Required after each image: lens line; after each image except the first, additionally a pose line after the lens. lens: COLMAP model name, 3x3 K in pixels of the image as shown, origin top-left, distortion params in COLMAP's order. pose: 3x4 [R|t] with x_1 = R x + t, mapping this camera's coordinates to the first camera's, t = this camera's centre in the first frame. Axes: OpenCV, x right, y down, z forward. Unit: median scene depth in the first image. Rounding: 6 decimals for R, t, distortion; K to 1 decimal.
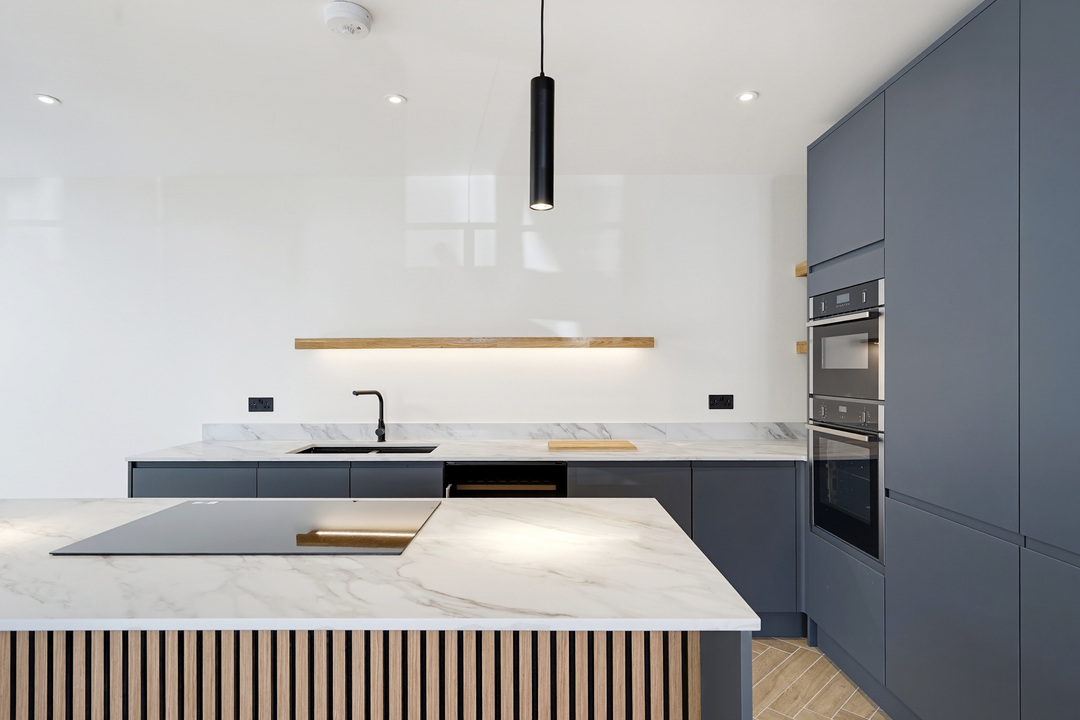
lens RADIAL K [[583.6, 0, 541.7], [0, 583.6, 367.0], [0, 0, 1]] dist [0.002044, -0.000458]
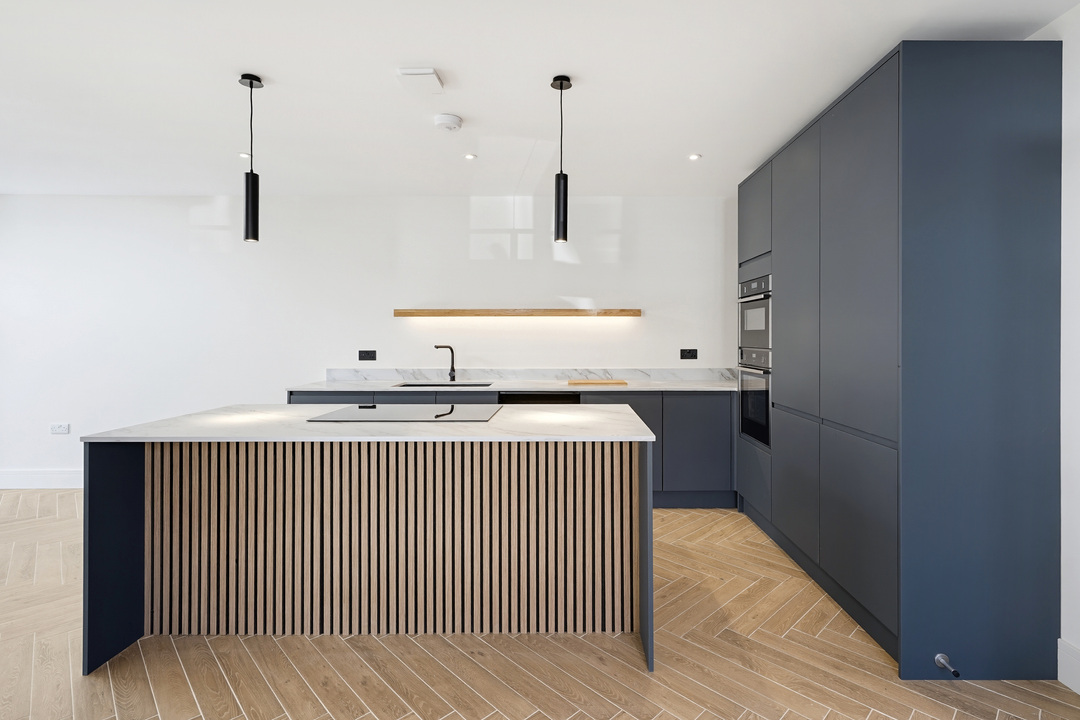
lens RADIAL K [[524.6, 0, 576.7], [0, 524.6, 331.2], [0, 0, 1]] dist [0.001569, 0.001333]
pose [[0.999877, 0.002508, 0.015479, 0.013269], [-0.002425, 0.999982, -0.005404, 0.013511], [-0.015493, 0.005365, 0.999866, -0.361803]]
